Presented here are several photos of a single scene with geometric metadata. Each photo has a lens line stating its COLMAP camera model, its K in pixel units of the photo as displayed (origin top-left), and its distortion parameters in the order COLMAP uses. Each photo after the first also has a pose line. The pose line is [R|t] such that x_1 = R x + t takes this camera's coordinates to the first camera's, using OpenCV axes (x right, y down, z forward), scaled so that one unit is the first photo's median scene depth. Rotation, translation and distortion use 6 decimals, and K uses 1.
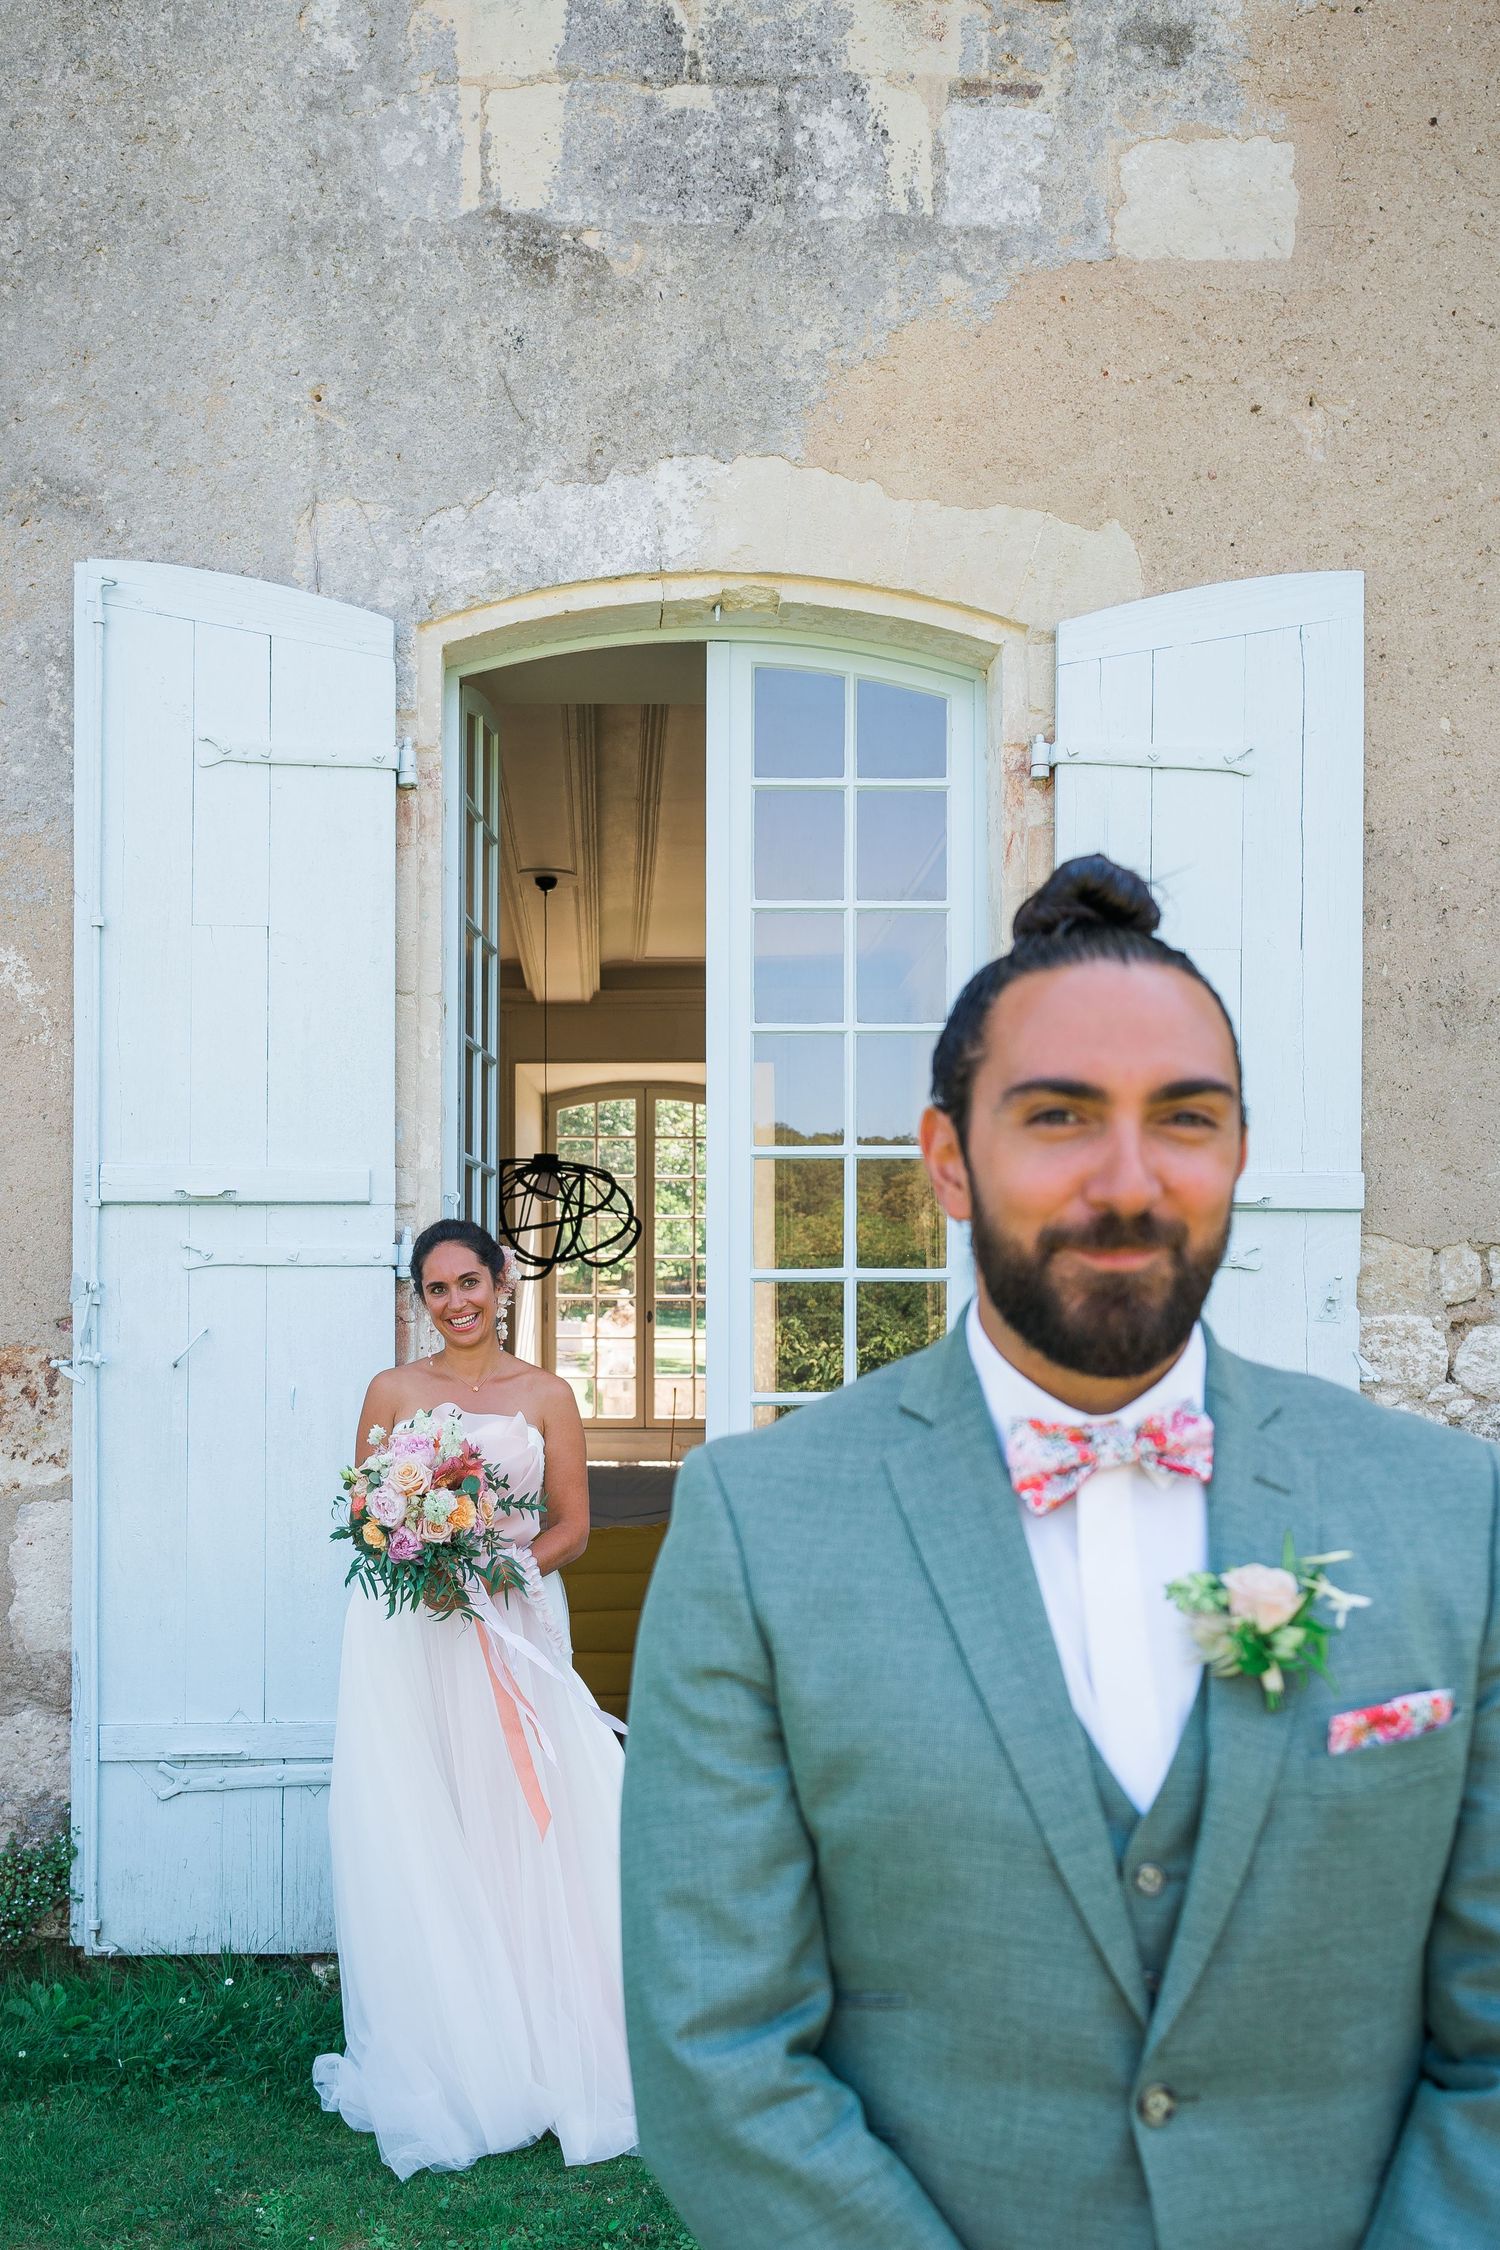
lens RADIAL K [[1791.7, 0, 756.5], [0, 1791.7, 1102.8], [0, 0, 1]] dist [0.003809, -0.000517]
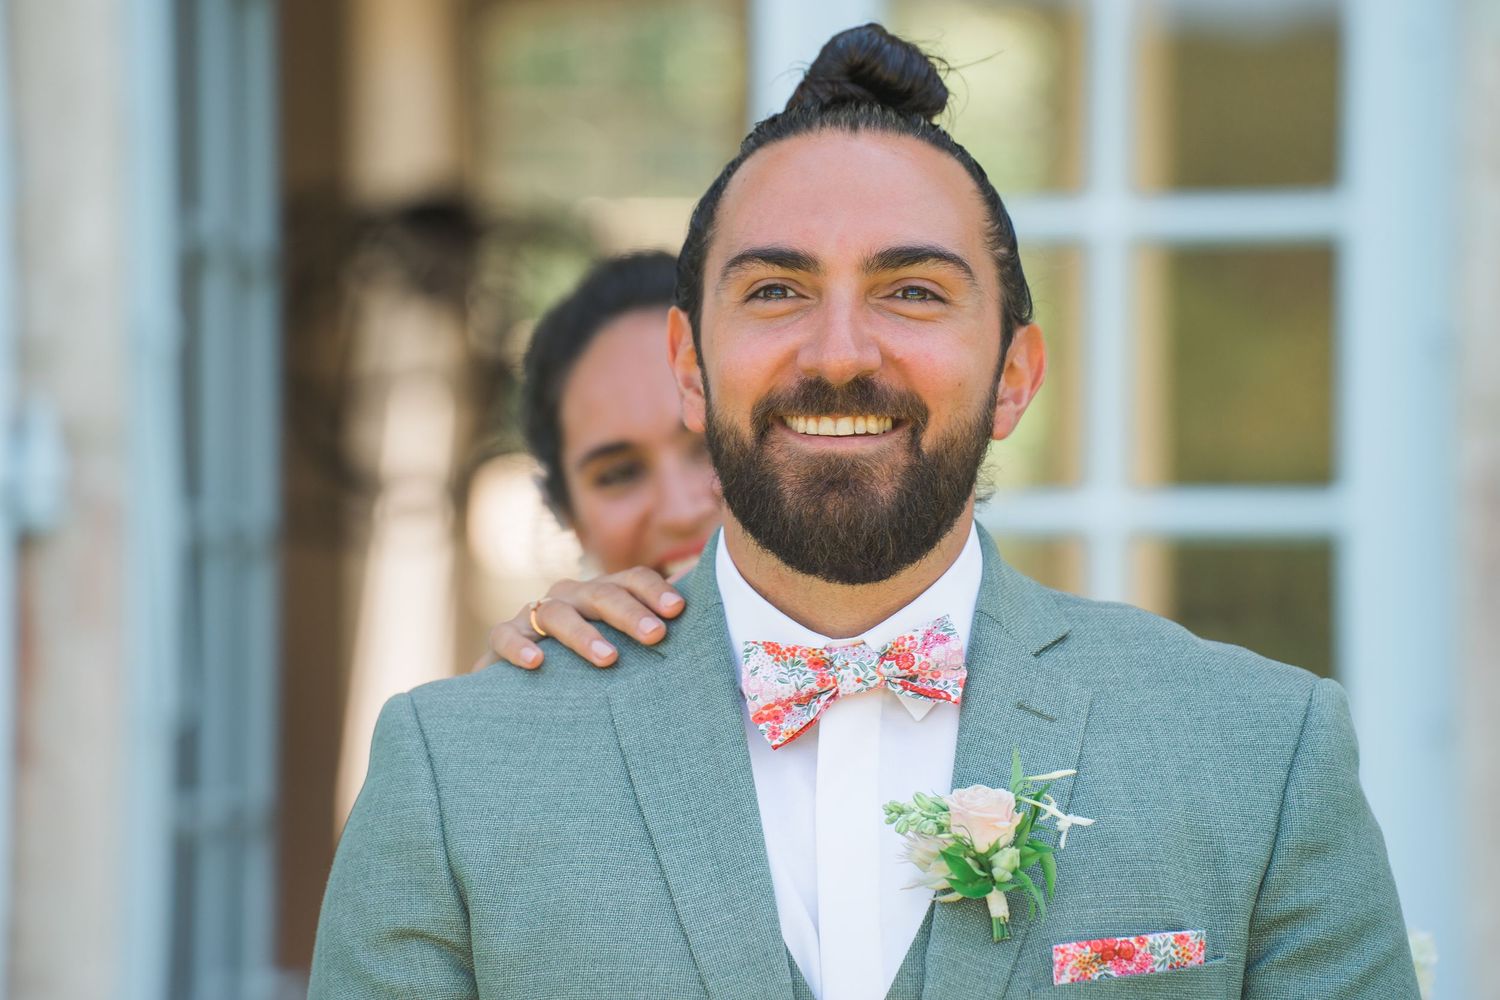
lens RADIAL K [[7745.6, 0, 749.0], [0, 7745.6, 508.1], [0, 0, 1]] dist [3.311557, 0.000000]
pose [[0.994273, 0.001526, -0.106860, 0.555444], [-0.001483, 0.999999, 0.000476, 0.111349], [0.106861, -0.000315, 0.994274, -2.795831]]
